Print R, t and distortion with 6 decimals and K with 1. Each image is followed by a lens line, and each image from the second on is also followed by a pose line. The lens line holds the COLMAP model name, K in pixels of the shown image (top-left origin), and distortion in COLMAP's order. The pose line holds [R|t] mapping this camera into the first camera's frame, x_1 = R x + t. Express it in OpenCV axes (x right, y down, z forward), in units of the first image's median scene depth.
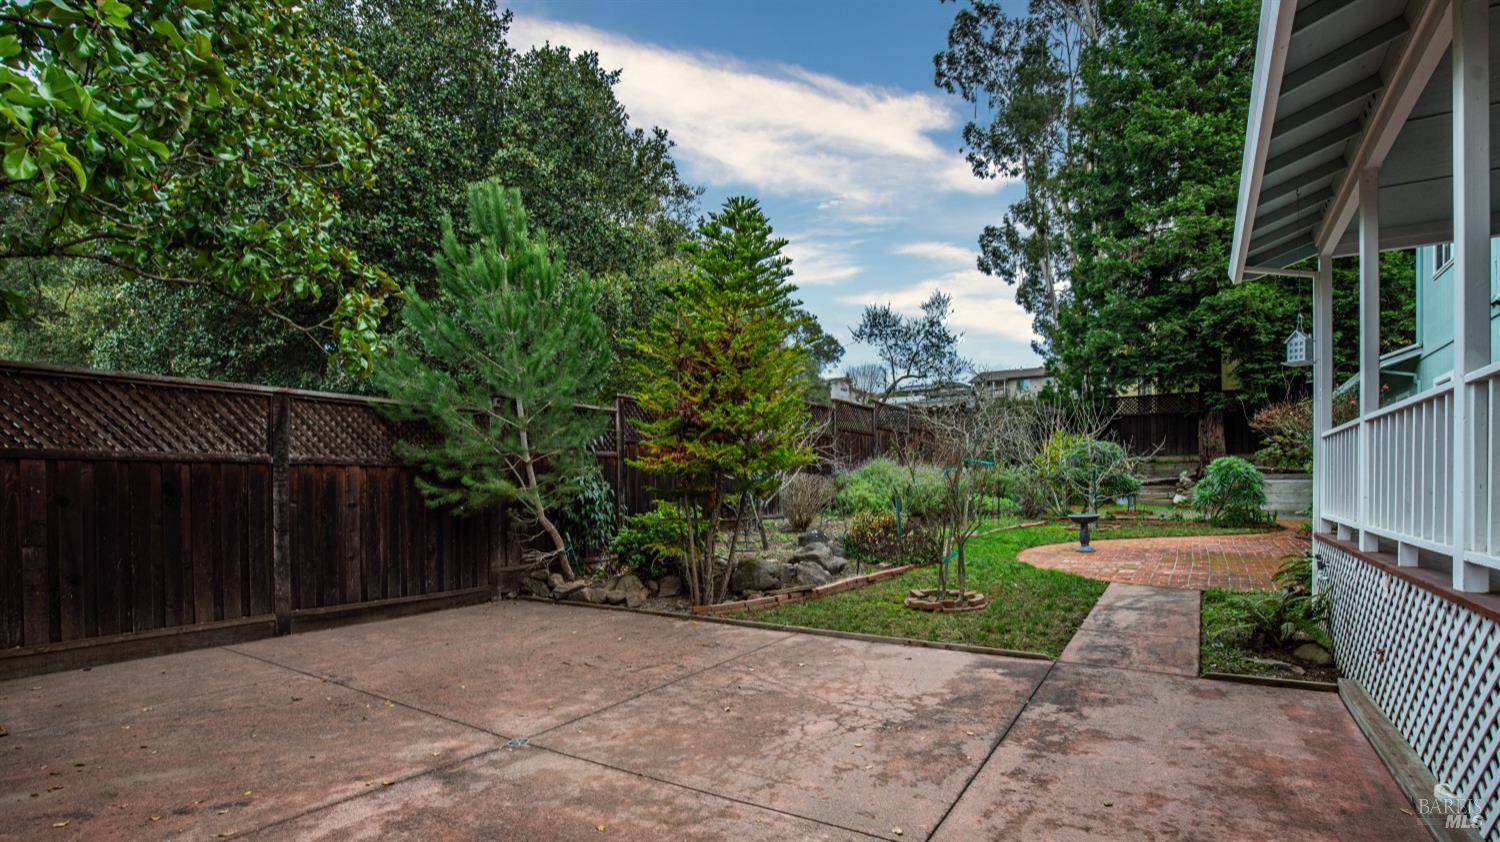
lens RADIAL K [[703.1, 0, 751.3], [0, 703.1, 438.3], [0, 0, 1]] dist [-0.038301, 0.009159]
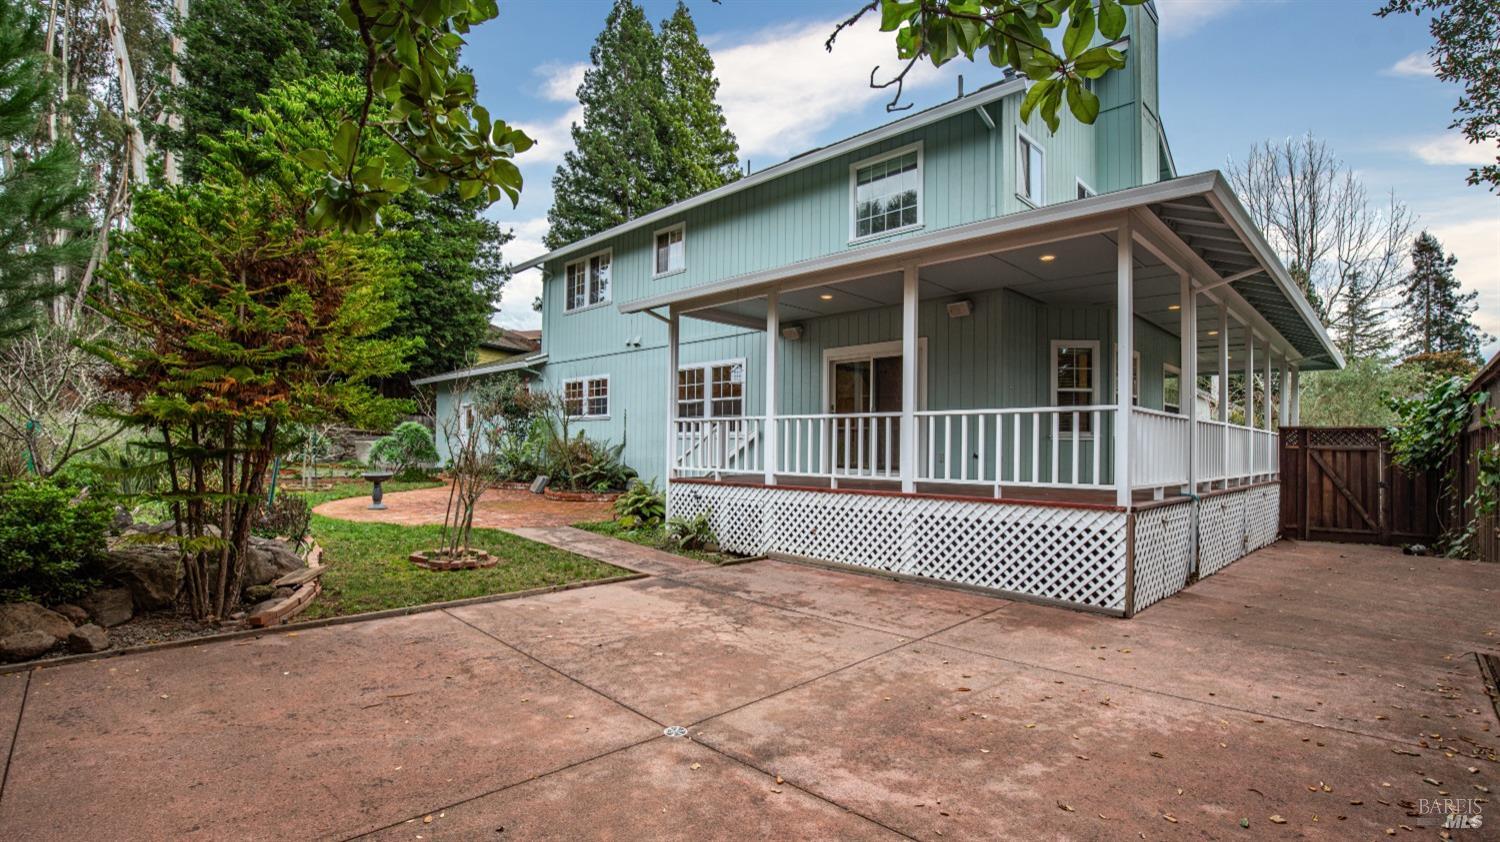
lens RADIAL K [[703.1, 0, 751.3], [0, 703.1, 438.3], [0, 0, 1]] dist [-0.038301, 0.009159]
pose [[0.203098, 0.023543, 0.978875, -1.103405], [-0.081817, 0.996623, -0.006995, 0.053409], [-0.975734, -0.078668, 0.204339, 0.688303]]
